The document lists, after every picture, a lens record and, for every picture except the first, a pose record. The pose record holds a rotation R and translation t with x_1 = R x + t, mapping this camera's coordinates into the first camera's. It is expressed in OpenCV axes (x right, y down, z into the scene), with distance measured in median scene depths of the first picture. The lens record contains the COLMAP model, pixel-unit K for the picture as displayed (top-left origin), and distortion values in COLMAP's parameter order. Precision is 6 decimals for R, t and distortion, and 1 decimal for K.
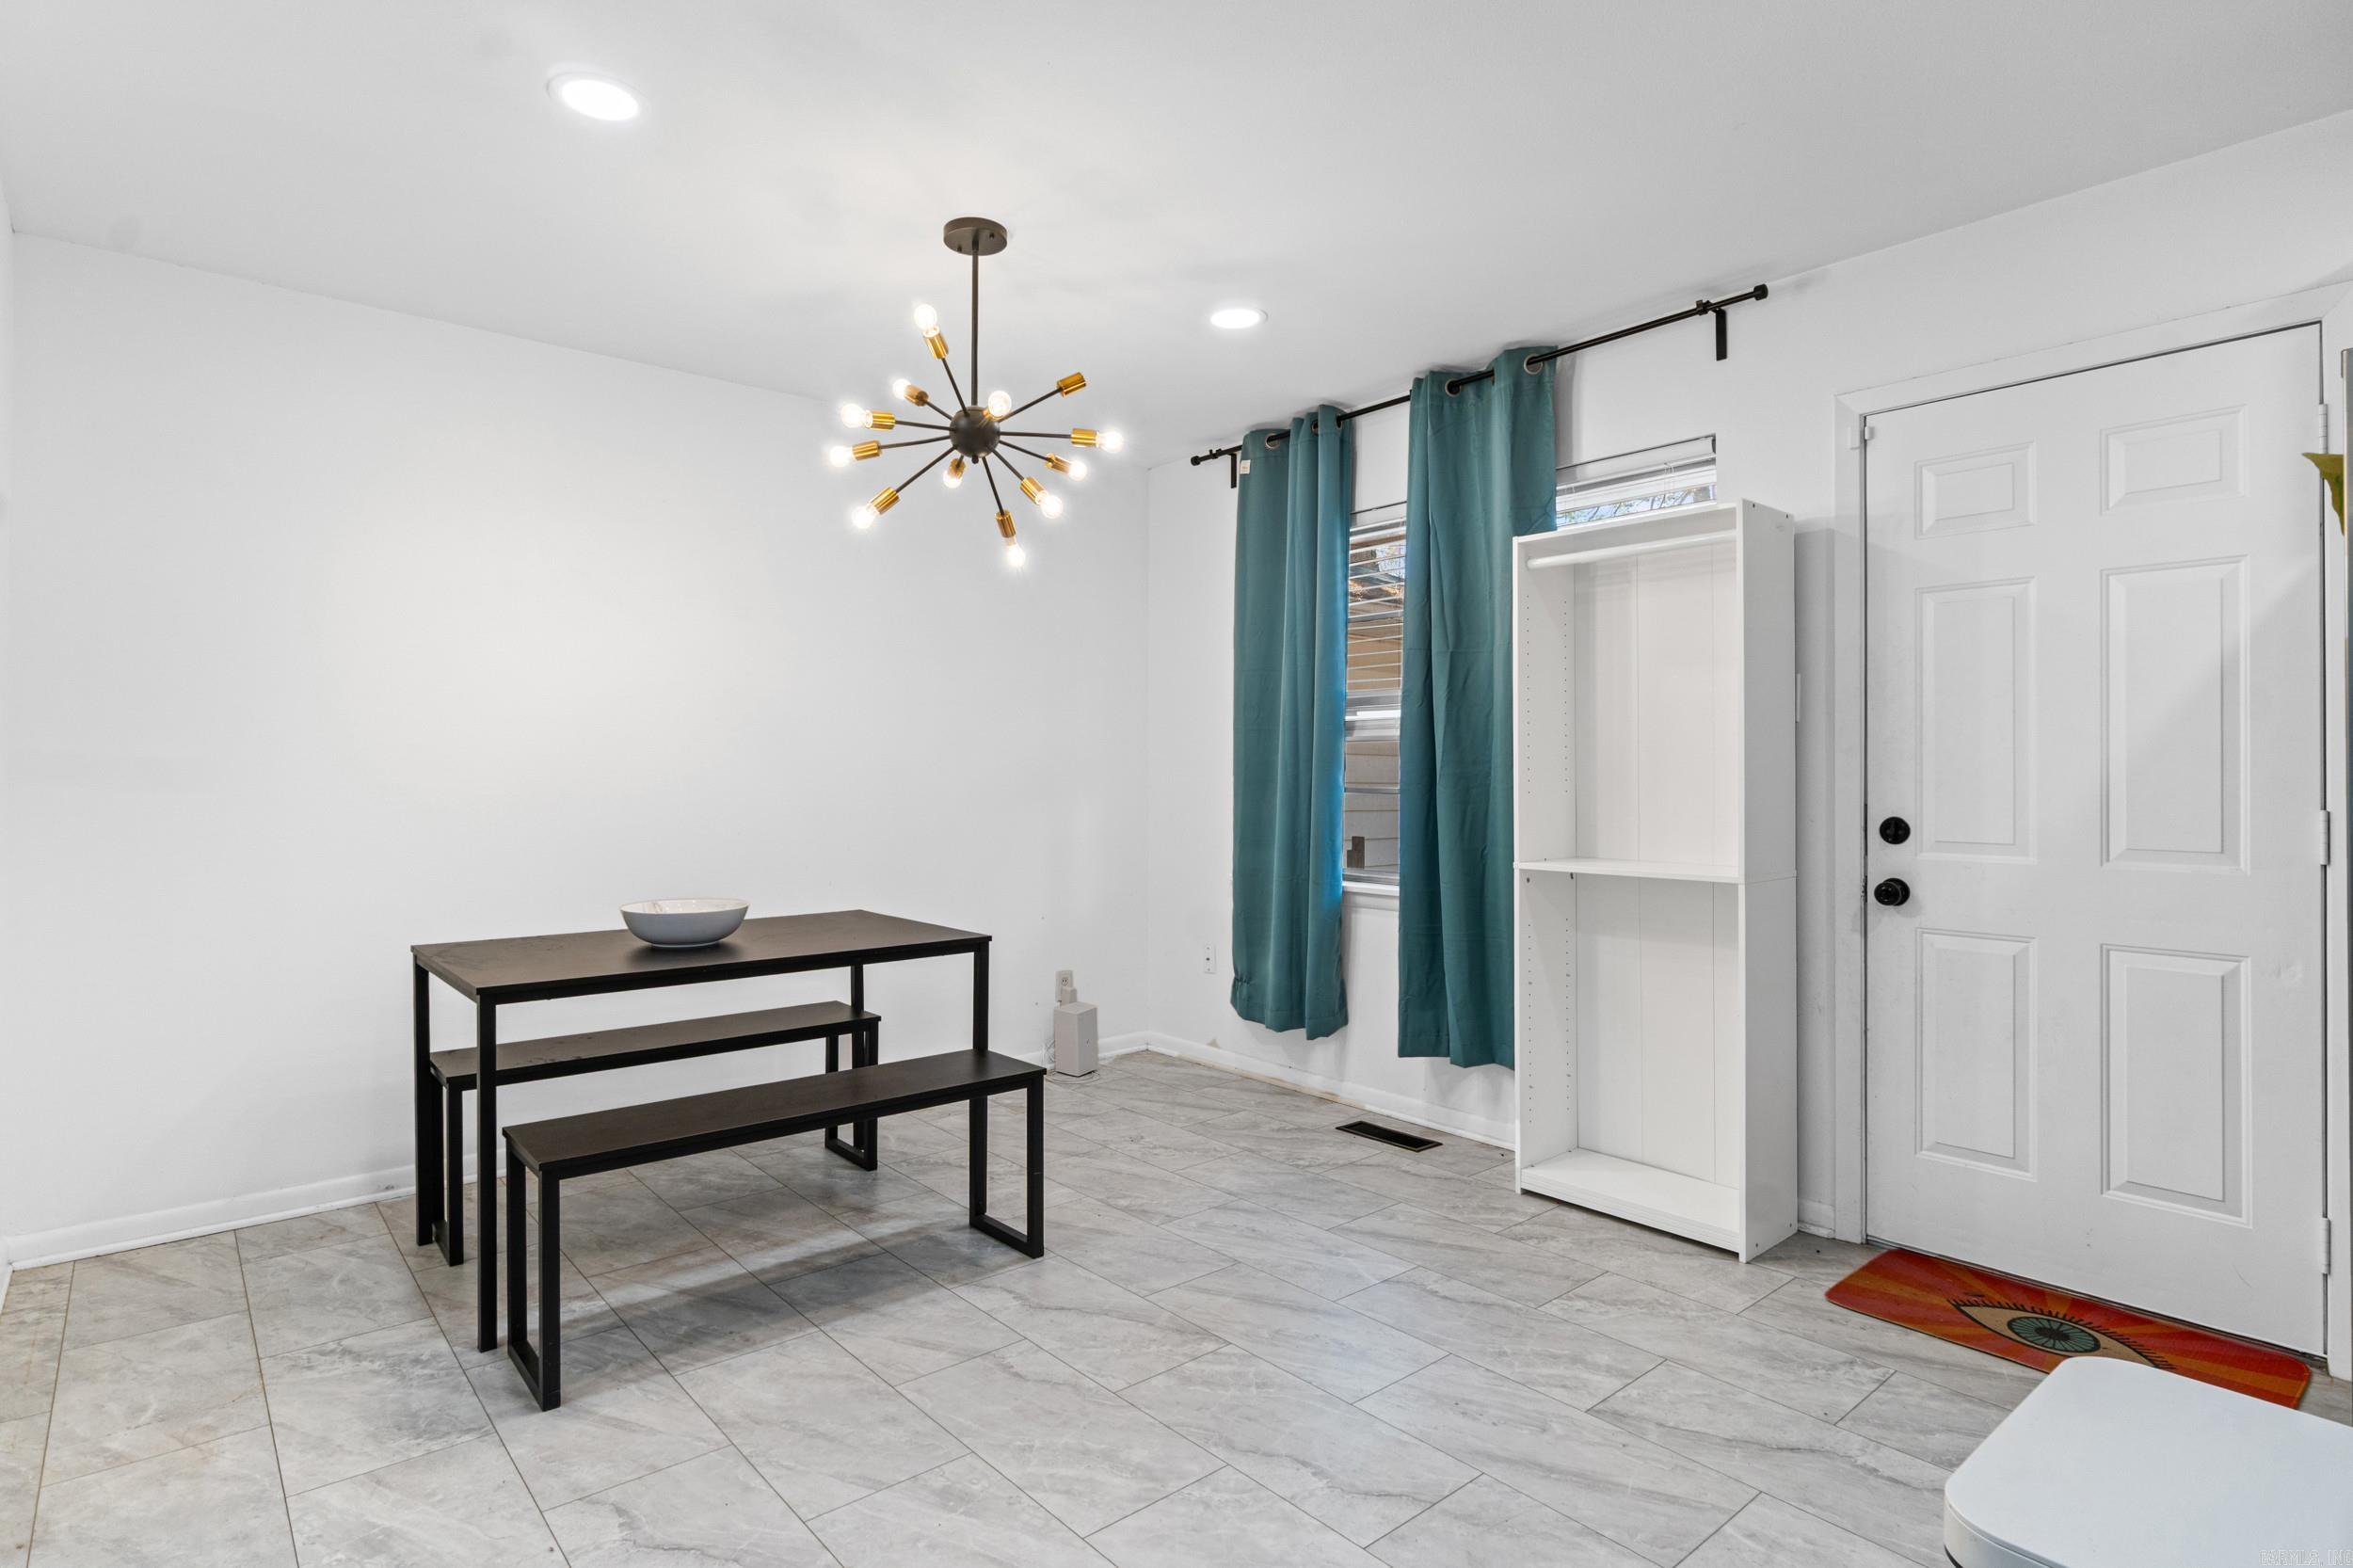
lens RADIAL K [[1194.6, 0, 1168.9], [0, 1194.6, 759.0], [0, 0, 1]] dist [0.003260, -0.000603]
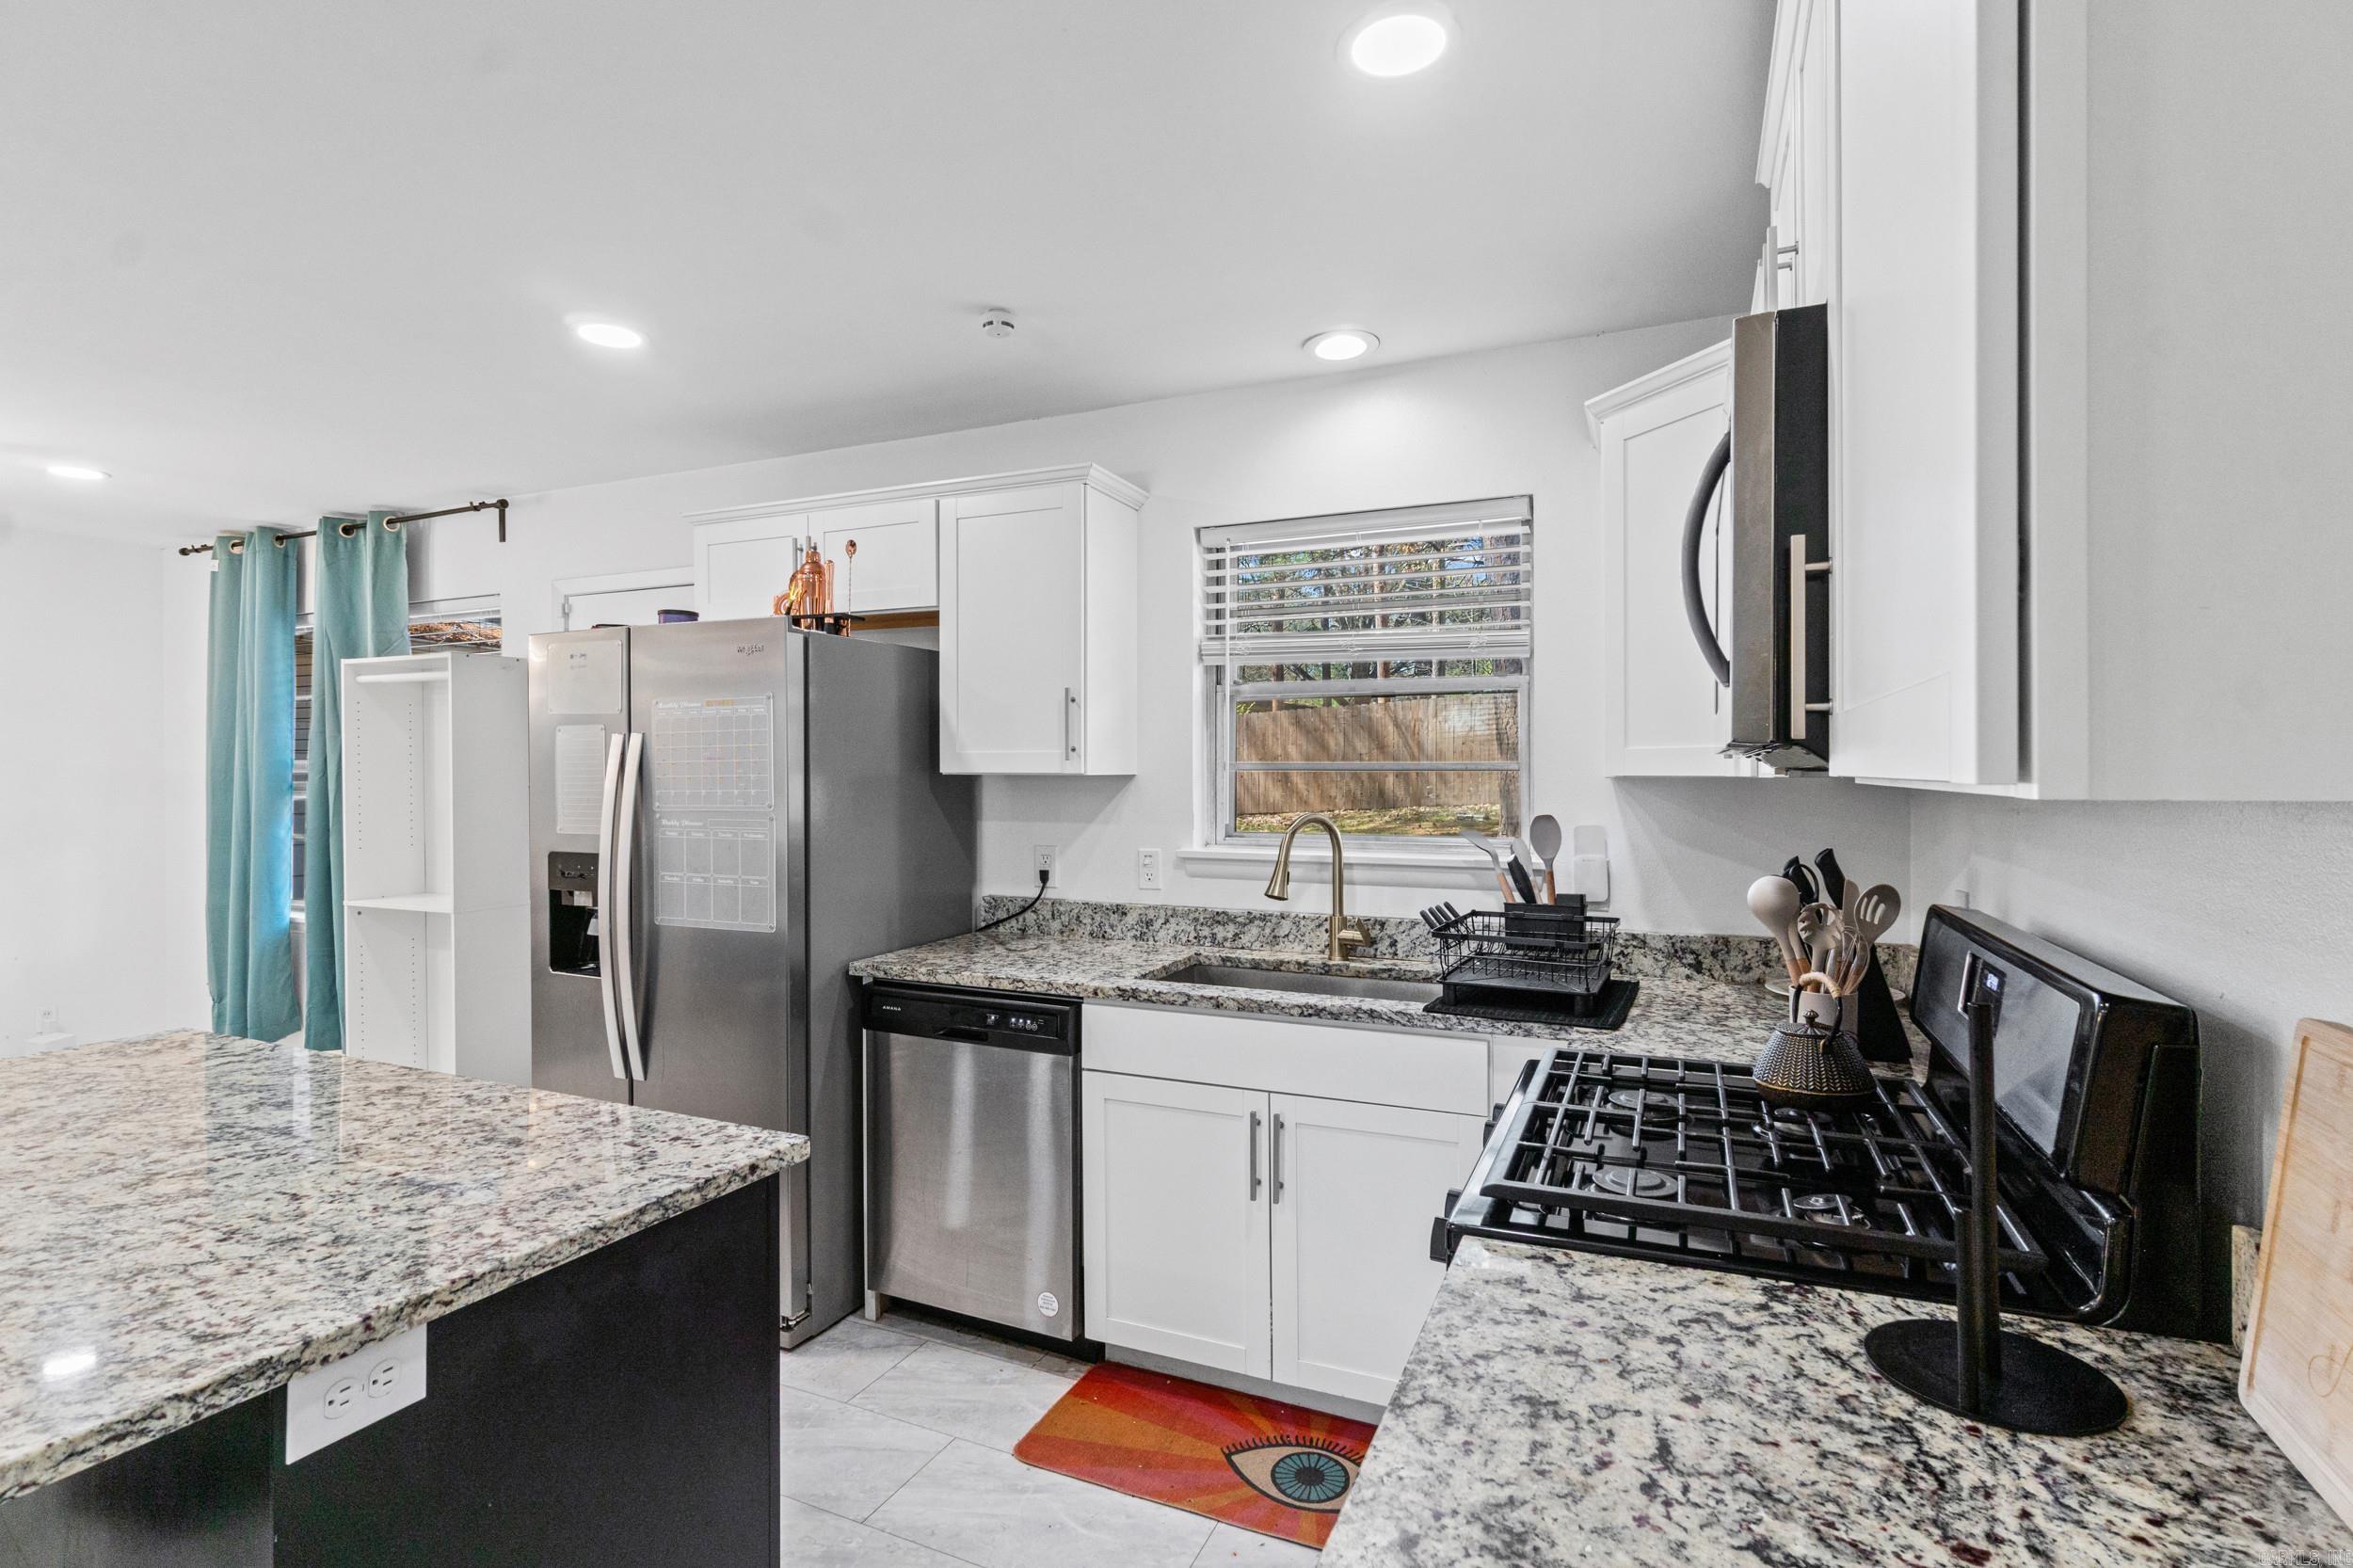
lens RADIAL K [[1165.2, 0, 1159.0], [0, 1165.2, 762.9], [0, 0, 1]] dist [-0.016912, 0.001170]
pose [[0.907375, -0.001649, 0.420318, 0.554792], [-0.002291, 0.999958, 0.008869, -0.079515], [-0.420315, -0.009010, 0.907333, -0.546909]]
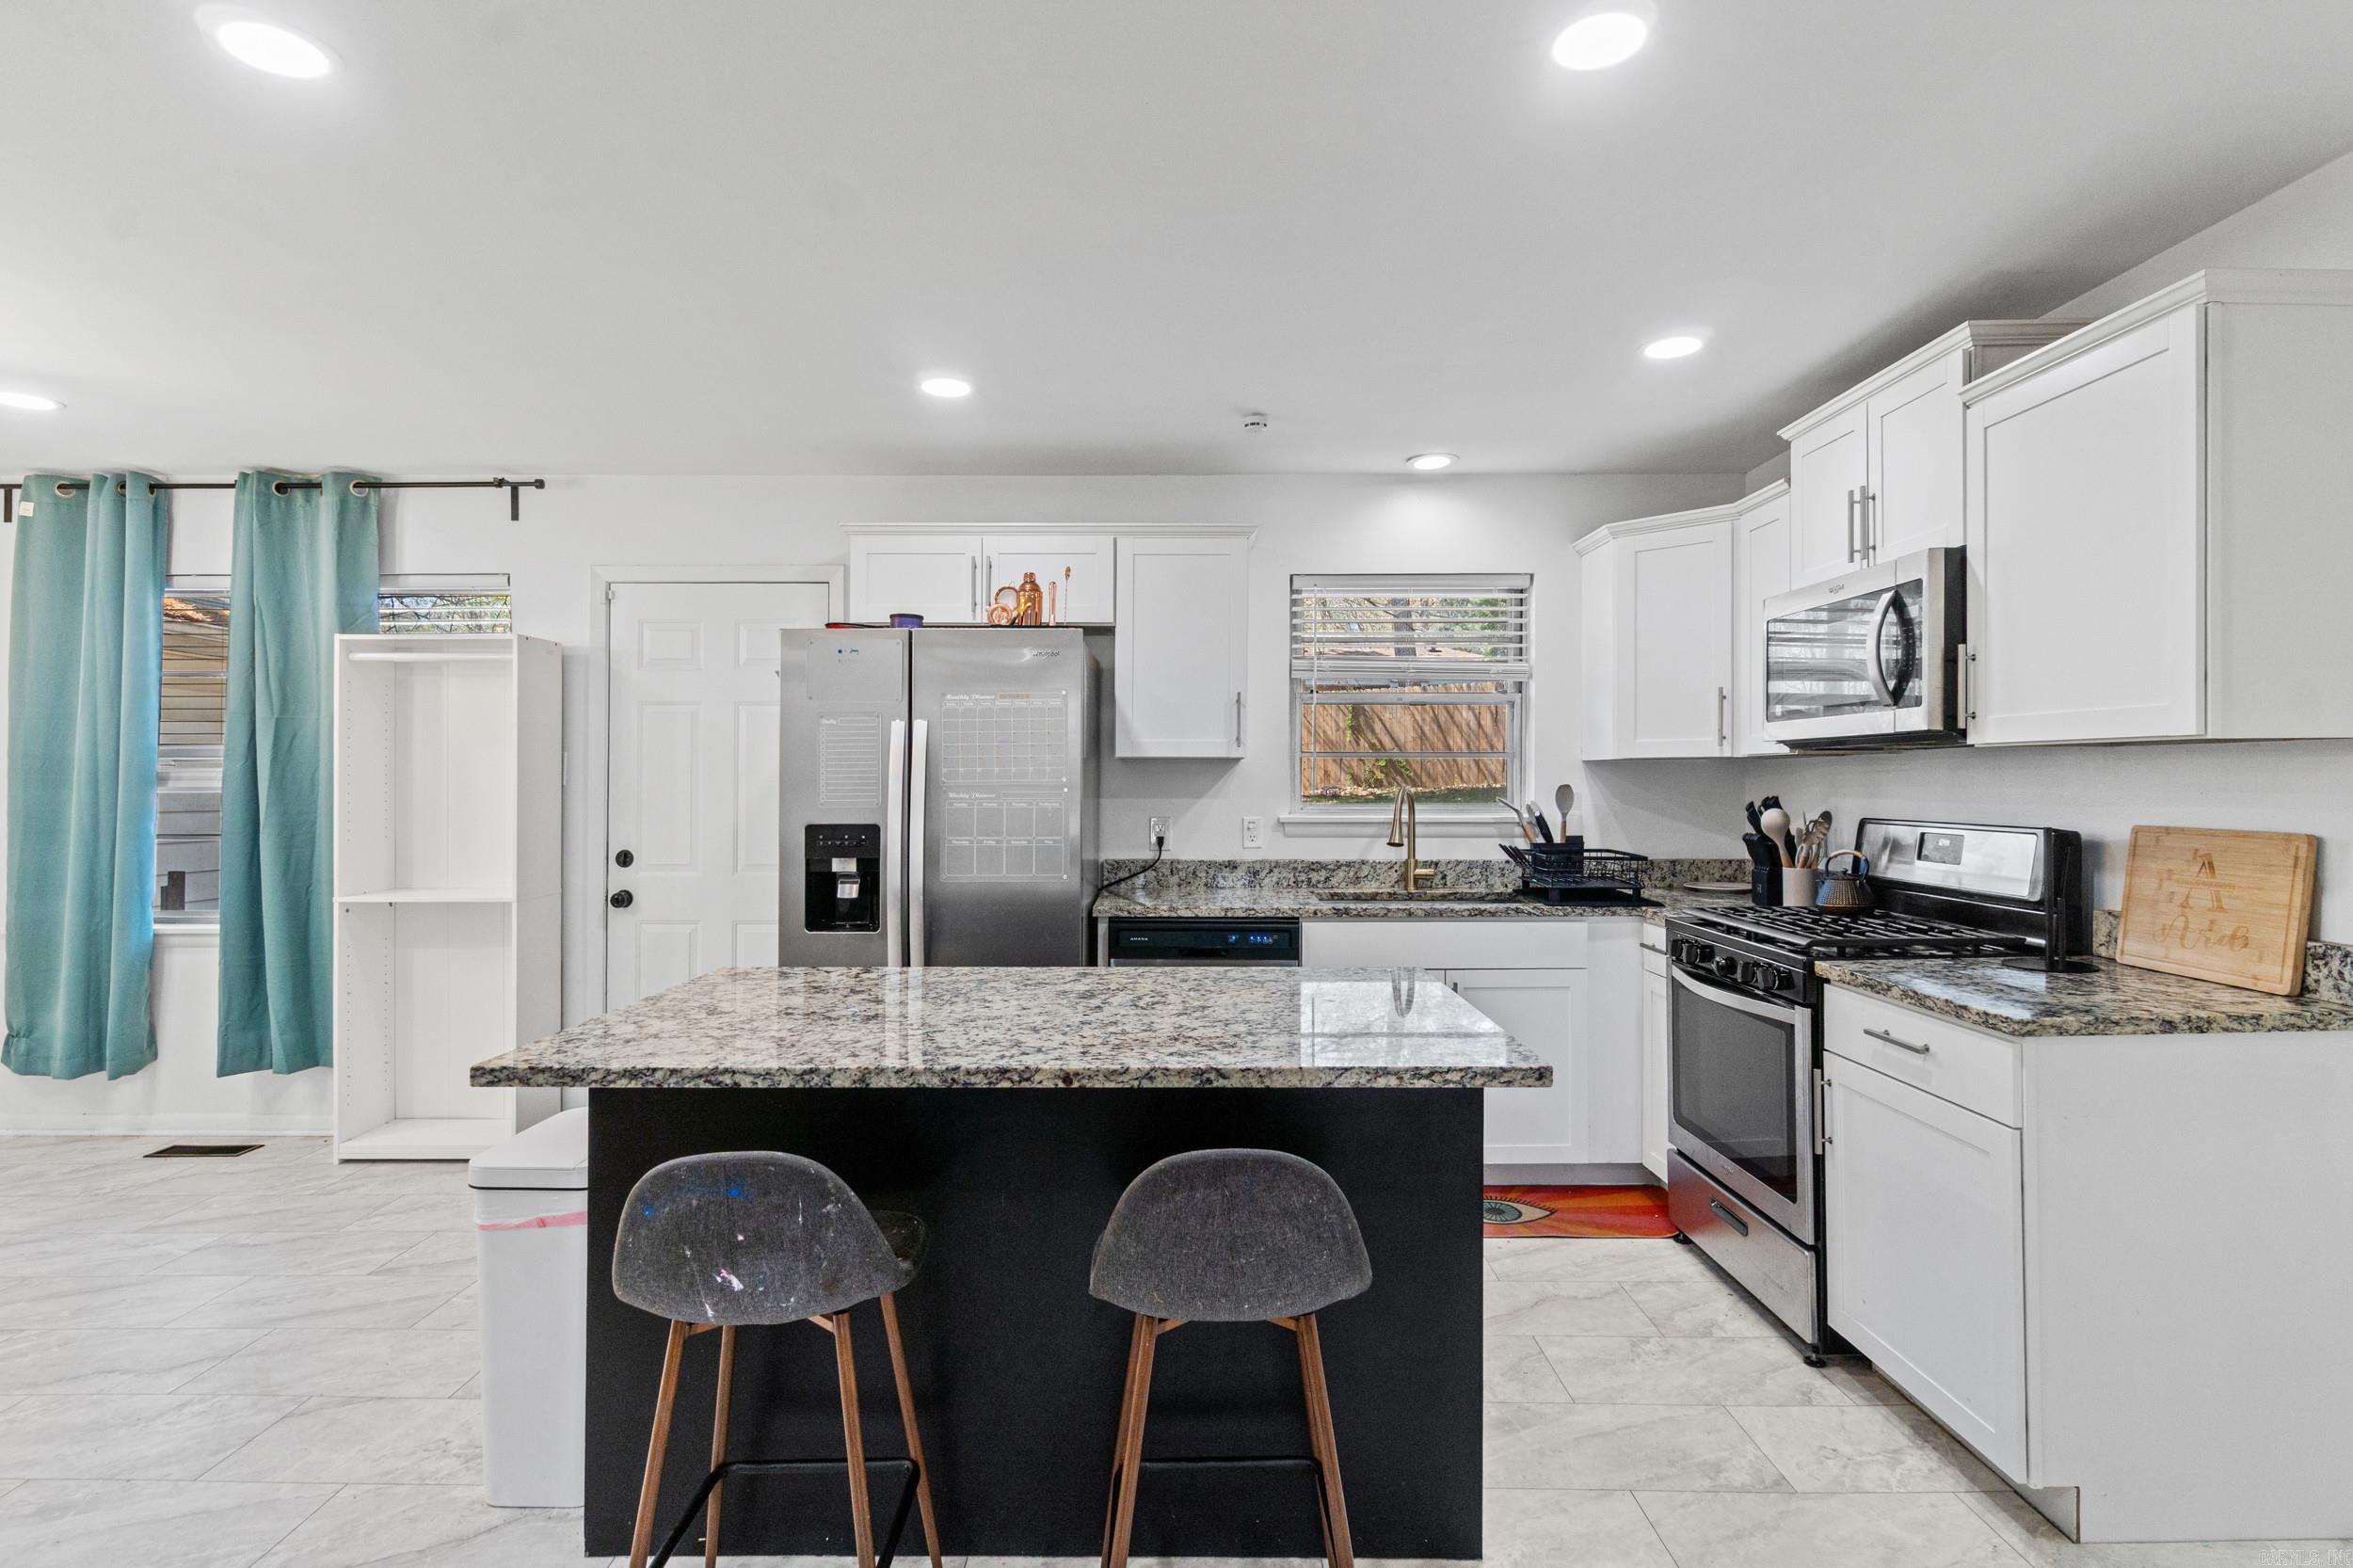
lens RADIAL K [[1165.2, 0, 1193.2], [0, 1165.2, 767.4], [0, 0, 1]] dist [-0.016912, 0.001170]
pose [[0.640217, 0.005154, 0.768177, -0.056741], [-0.008541, 0.999963, 0.000410, -0.053692], [-0.768147, -0.006824, 0.640238, -0.427630]]
